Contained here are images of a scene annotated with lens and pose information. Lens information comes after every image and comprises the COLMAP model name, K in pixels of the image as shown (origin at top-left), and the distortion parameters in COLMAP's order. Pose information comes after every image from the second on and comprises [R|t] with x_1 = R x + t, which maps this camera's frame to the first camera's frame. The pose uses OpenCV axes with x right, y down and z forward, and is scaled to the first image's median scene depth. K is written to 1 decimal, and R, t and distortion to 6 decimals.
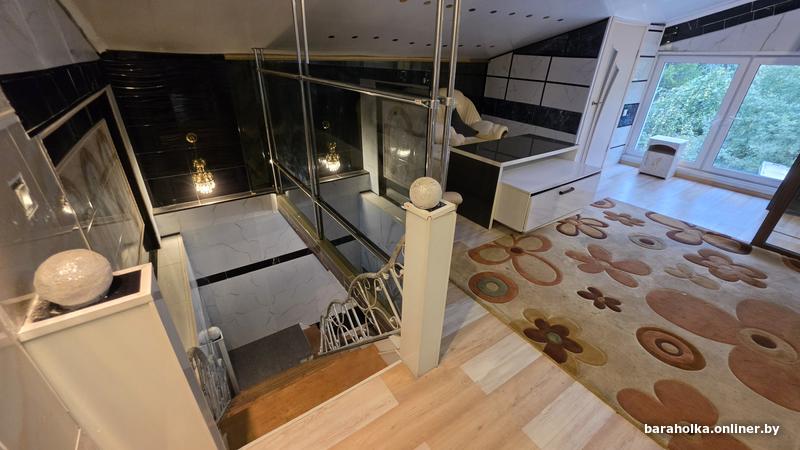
lens RADIAL K [[320.6, 0, 400.0], [0, 320.6, 225.0], [0, 0, 1]] dist [-0.004293, 0.000588]
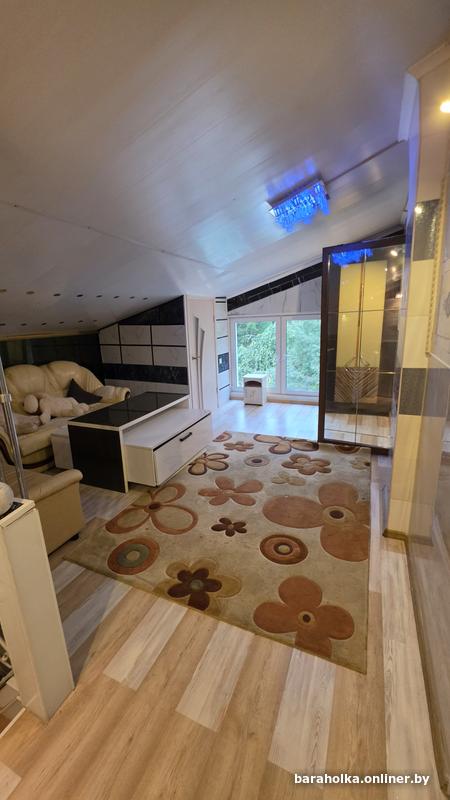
lens RADIAL K [[320.6, 0, 226.5], [0, 320.6, 398.2], [0, 0, 1]] dist [-0.004293, 0.000588]
pose [[0.850145, -0.184261, 0.493255, 0.114668], [0.295720, 0.942163, -0.157731, -0.014815], [-0.435663, 0.279960, 0.855465, -0.061444]]
